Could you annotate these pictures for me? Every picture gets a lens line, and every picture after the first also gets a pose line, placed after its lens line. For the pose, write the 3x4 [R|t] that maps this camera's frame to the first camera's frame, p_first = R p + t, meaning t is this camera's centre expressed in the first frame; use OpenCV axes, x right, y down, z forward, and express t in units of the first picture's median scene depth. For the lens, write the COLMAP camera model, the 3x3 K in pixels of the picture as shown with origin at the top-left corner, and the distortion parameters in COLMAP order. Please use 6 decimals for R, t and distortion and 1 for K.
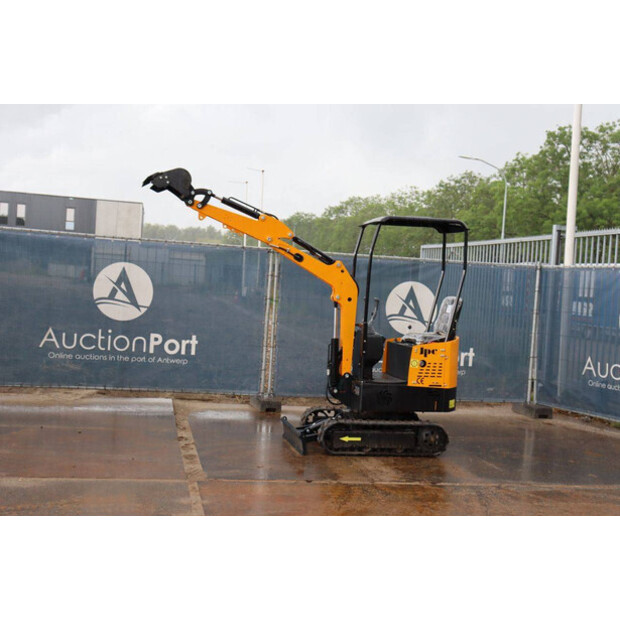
lens RADIAL K [[819.7, 0, 310.0], [0, 819.7, 310.0], [0, 0, 1]] dist [0.024851, 0.035529]
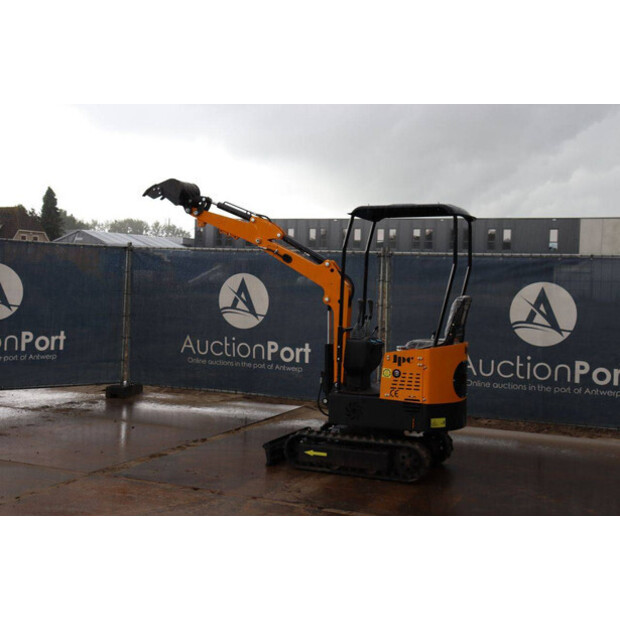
lens RADIAL K [[810.4, 0, 310.0], [0, 810.4, 310.0], [0, 0, 1]] dist [0.012593, 0.087925]
pose [[0.817419, -0.016889, -0.575796, 0.489224], [0.001687, 0.999636, -0.026926, 0.019065], [0.576041, 0.021039, 0.817150, 0.221894]]
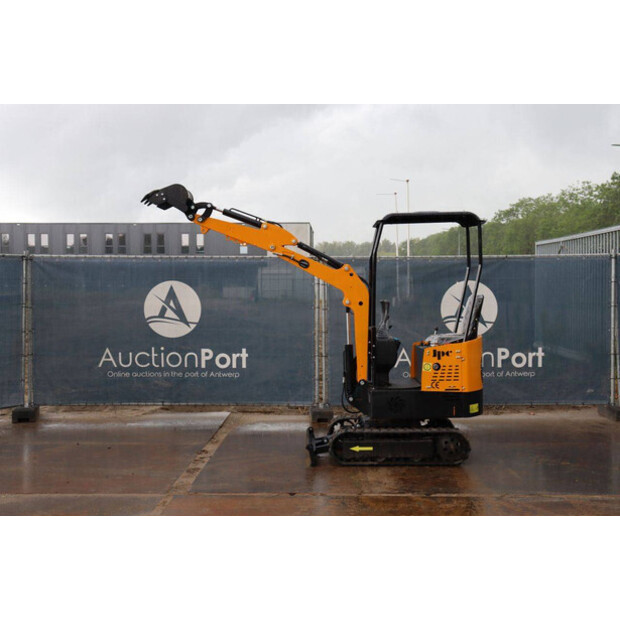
lens RADIAL K [[810.4, 0, 310.0], [0, 810.4, 310.0], [0, 0, 1]] dist [0.012593, 0.087925]
pose [[0.974082, -0.059713, -0.218173, 0.179050], [0.056588, 0.998186, -0.020551, 0.010036], [0.219004, 0.007673, 0.975694, 0.053543]]
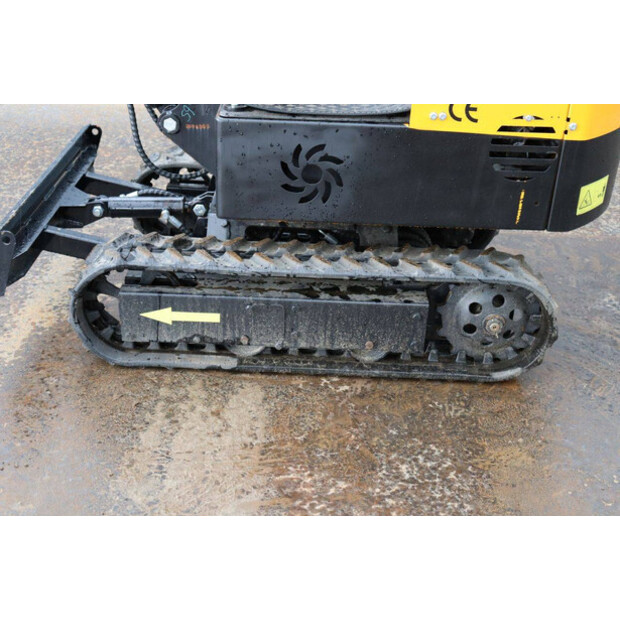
lens RADIAL K [[819.7, 0, 310.0], [0, 819.7, 310.0], [0, 0, 1]] dist [0.024851, 0.035529]
pose [[0.974330, 0.092928, -0.205051, 0.128436], [0.006693, 0.898470, 0.438984, 0.029075], [0.225026, -0.429088, 0.874784, 0.663980]]
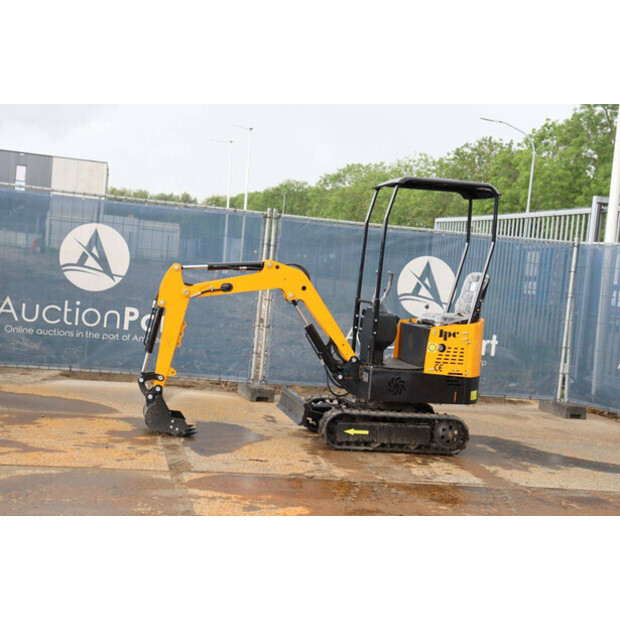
lens RADIAL K [[949.5, 0, 310.0], [0, 949.5, 310.0], [0, 0, 1]] dist [0.116341, 0.020684]
pose [[0.999529, 0.028085, 0.012357, -0.014084], [-0.028284, 0.999467, 0.016289, 0.011066], [-0.011893, -0.016631, 0.999791, -0.006591]]
